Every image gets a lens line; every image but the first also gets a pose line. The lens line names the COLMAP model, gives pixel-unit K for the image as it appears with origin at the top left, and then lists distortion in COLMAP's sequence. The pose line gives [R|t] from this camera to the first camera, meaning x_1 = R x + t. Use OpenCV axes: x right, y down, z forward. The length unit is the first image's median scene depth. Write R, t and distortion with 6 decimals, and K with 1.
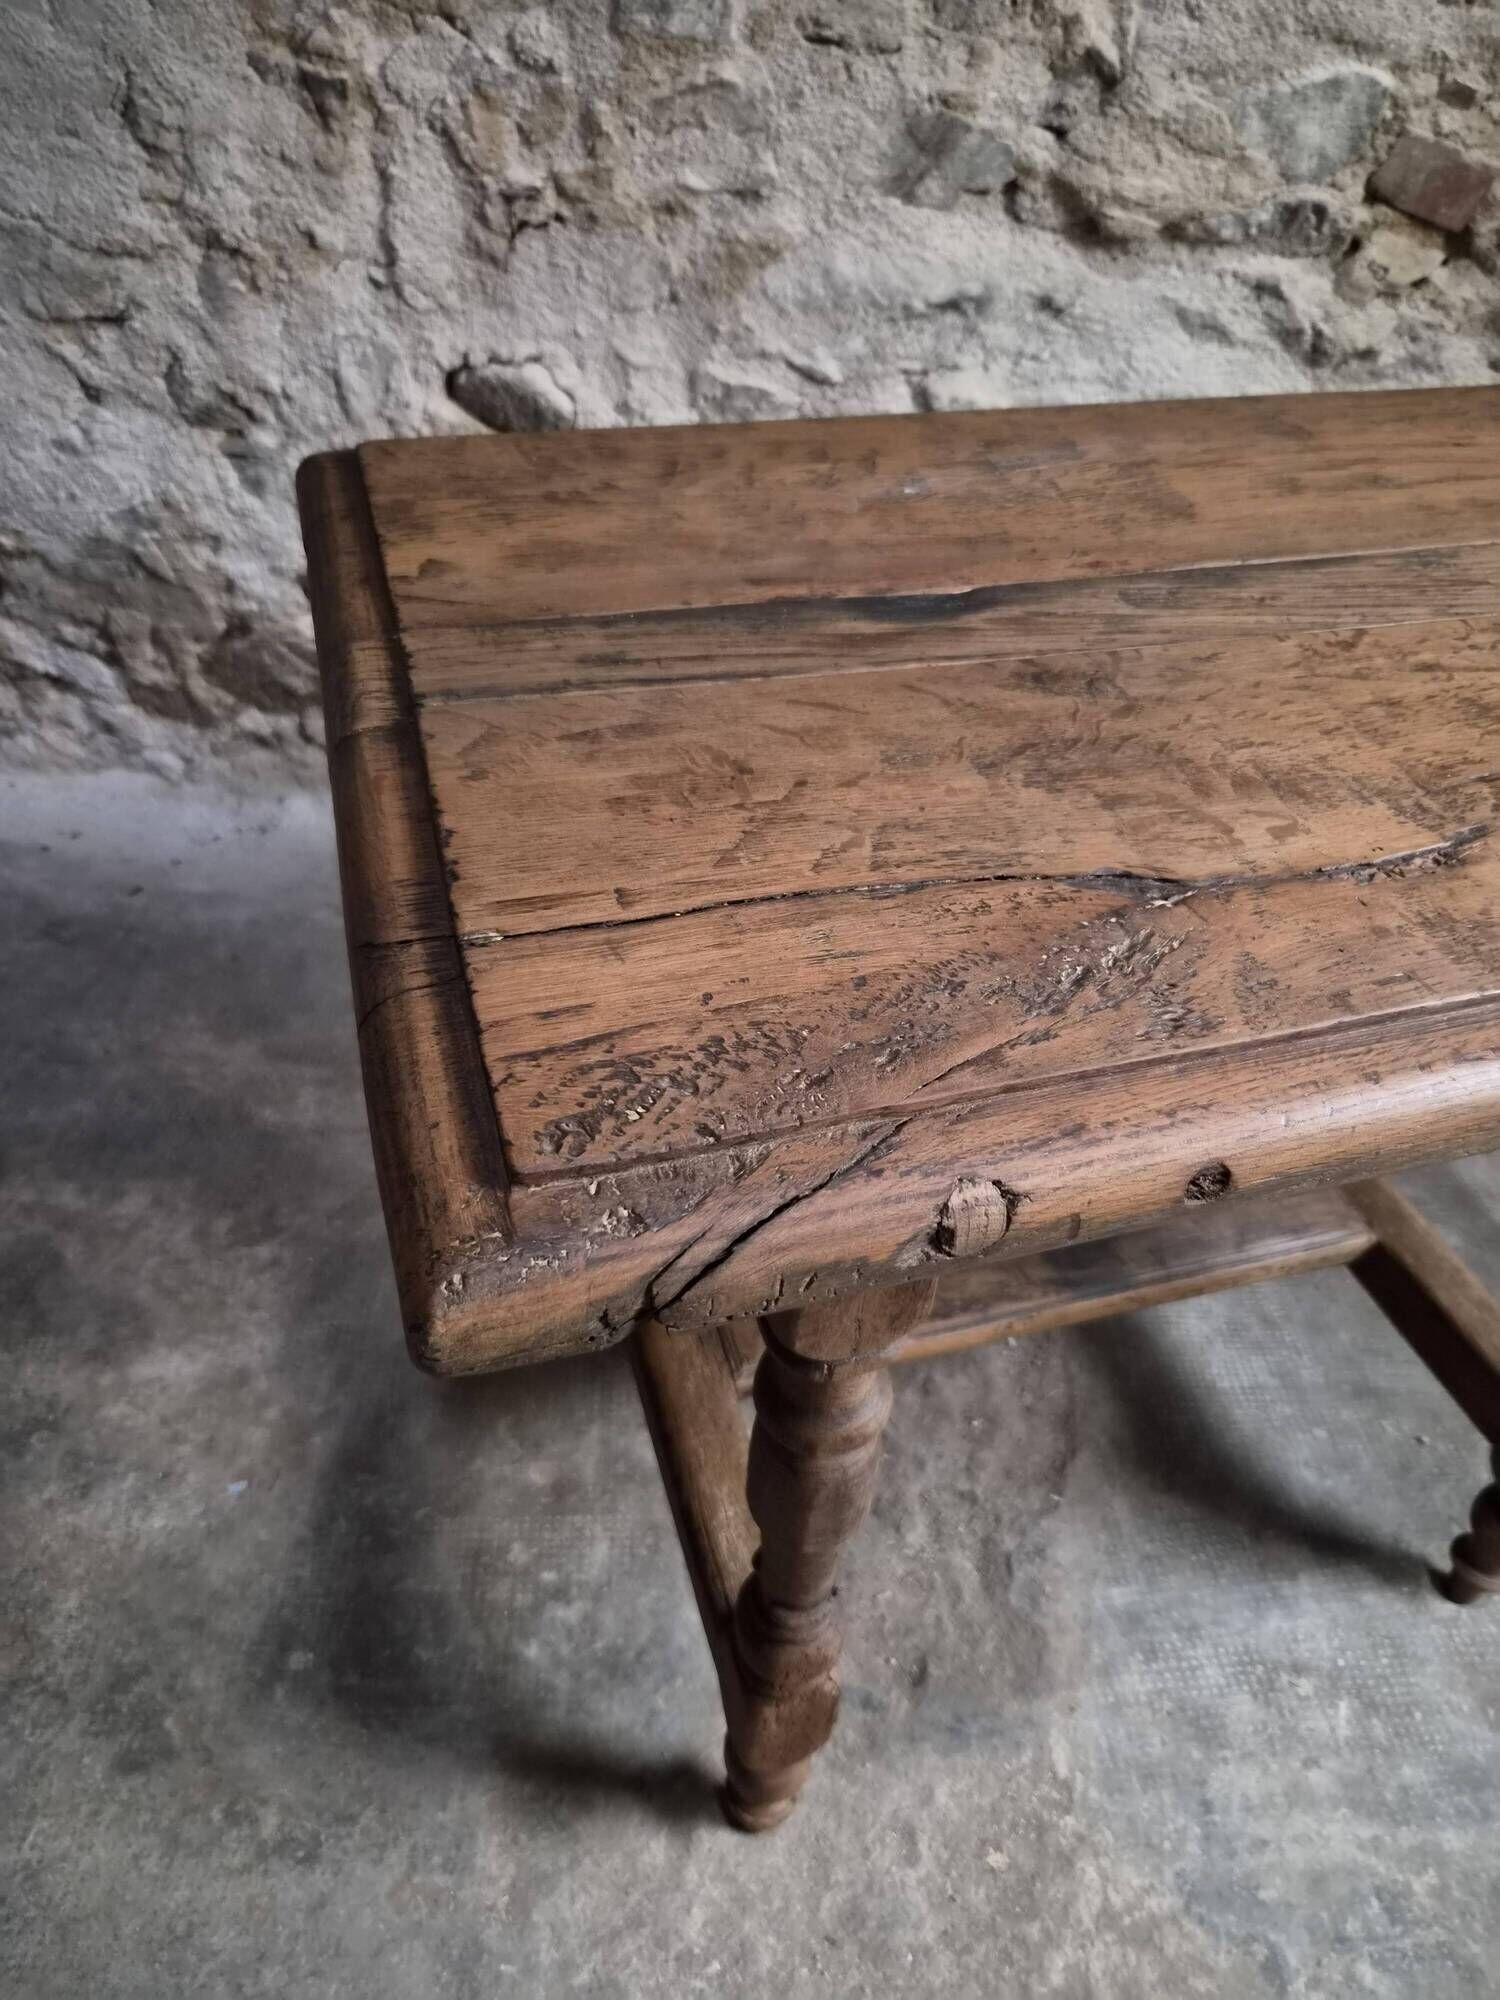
lens RADIAL K [[1359.2, 0, 762.8], [0, 1359.2, 999.7], [0, 0, 1]] dist [0.055059, -0.049843]
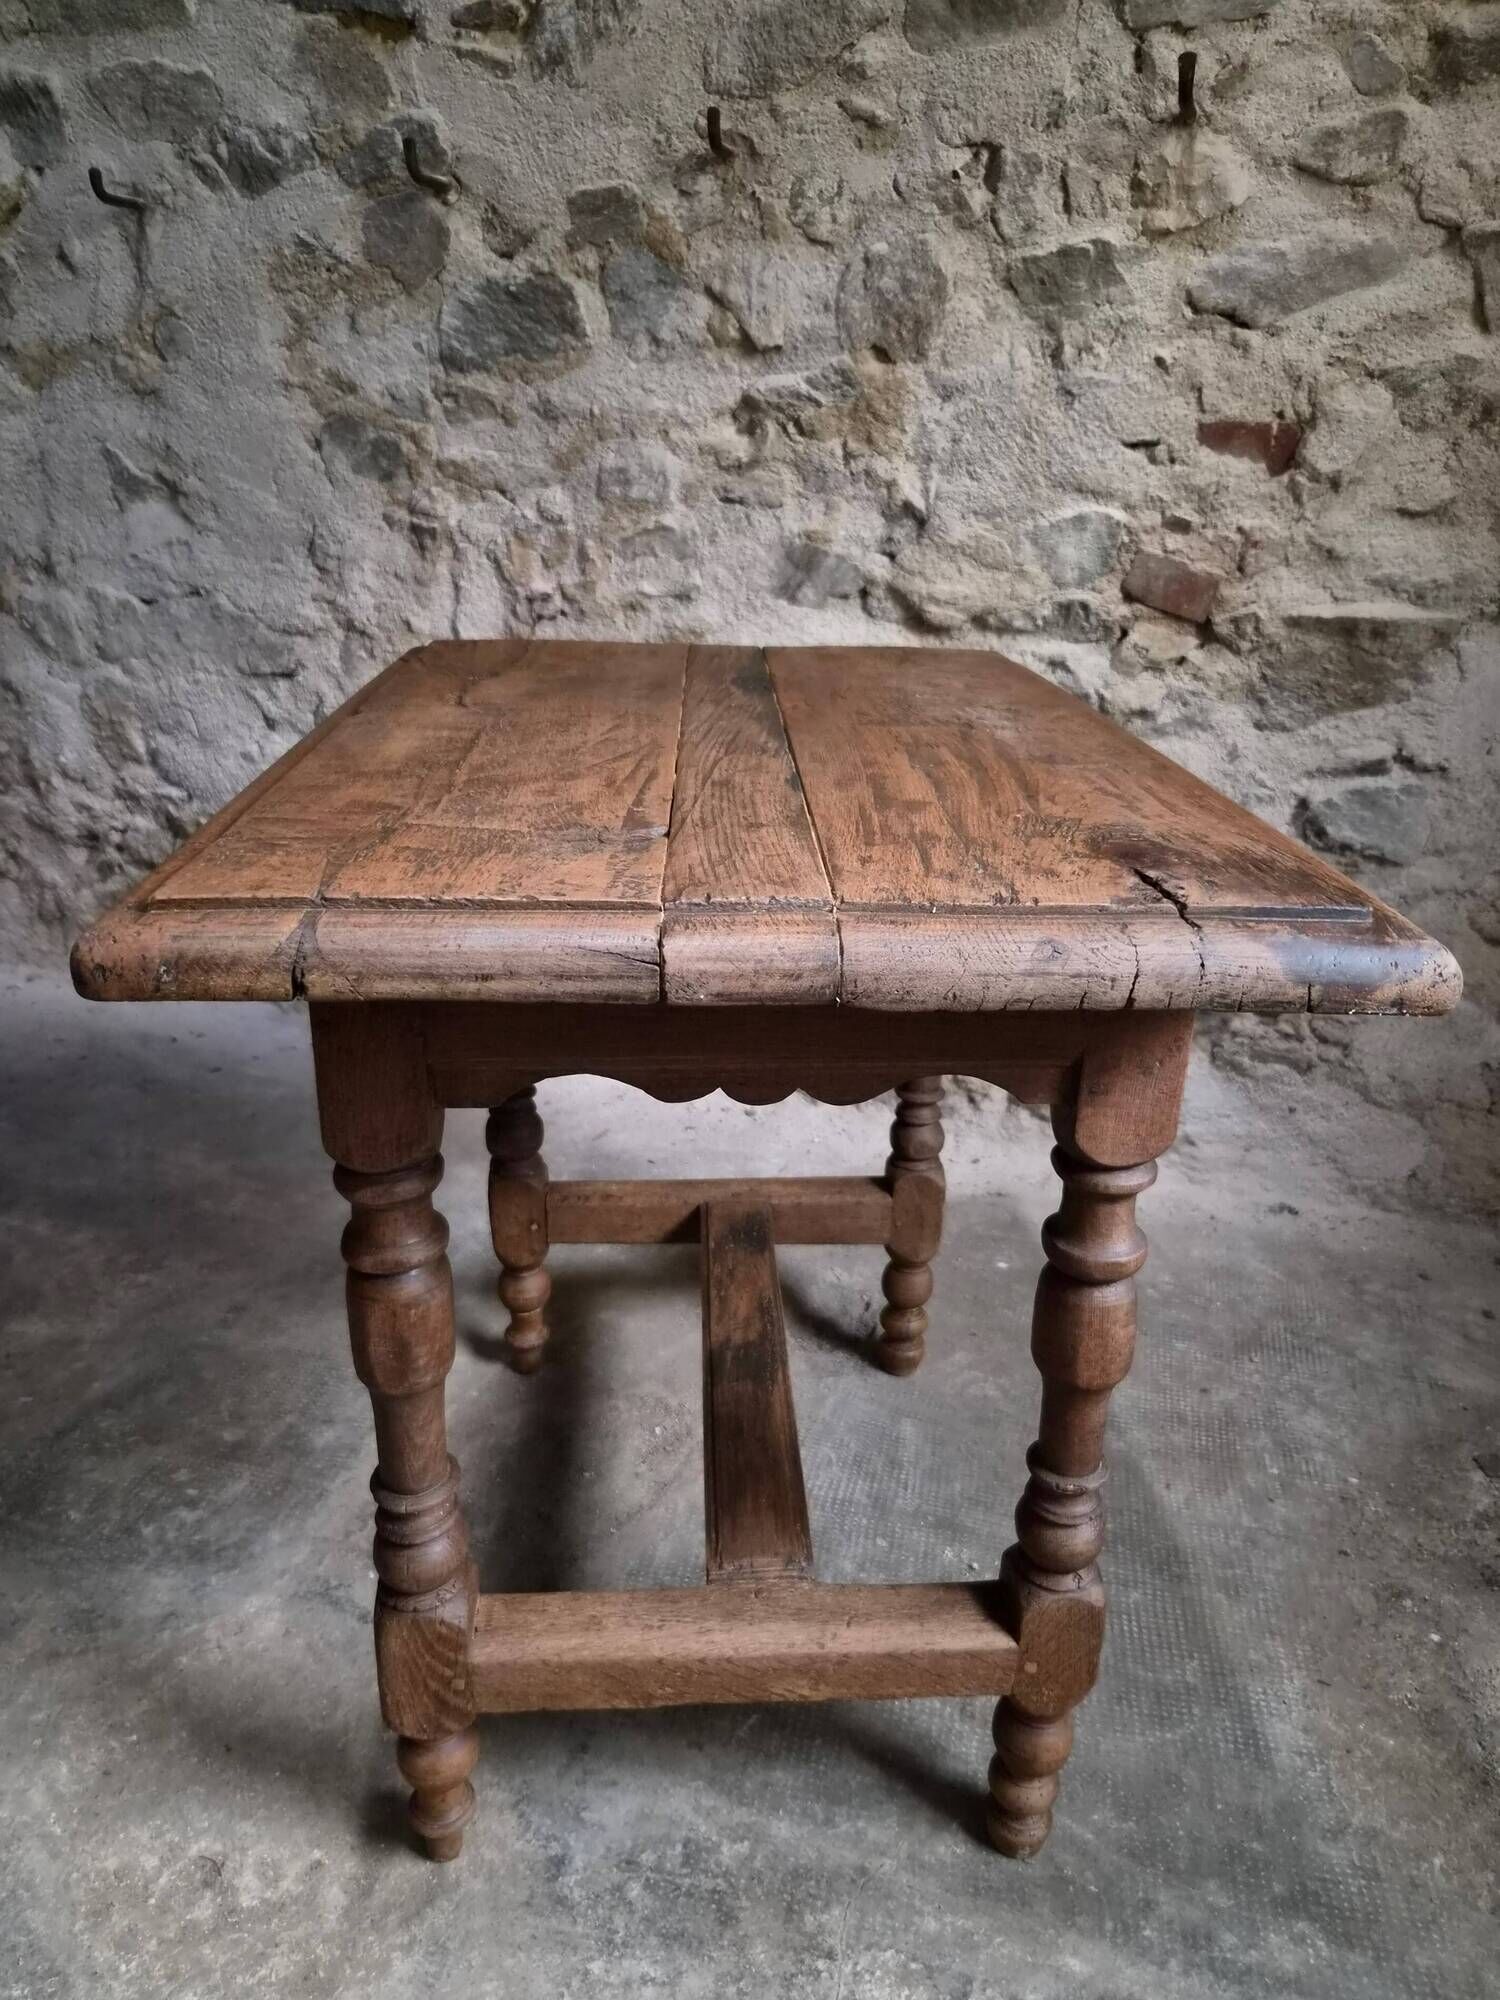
lens RADIAL K [[1419.8, 0, 743.6], [0, 1419.8, 1023.0], [0, 0, 1]] dist [0.061586, -0.050942]
pose [[0.955392, 0.089671, -0.281397, 0.499438], [-0.176487, 0.937305, -0.300520, 0.248612], [0.236807, 0.336777, 0.911320, -0.164323]]
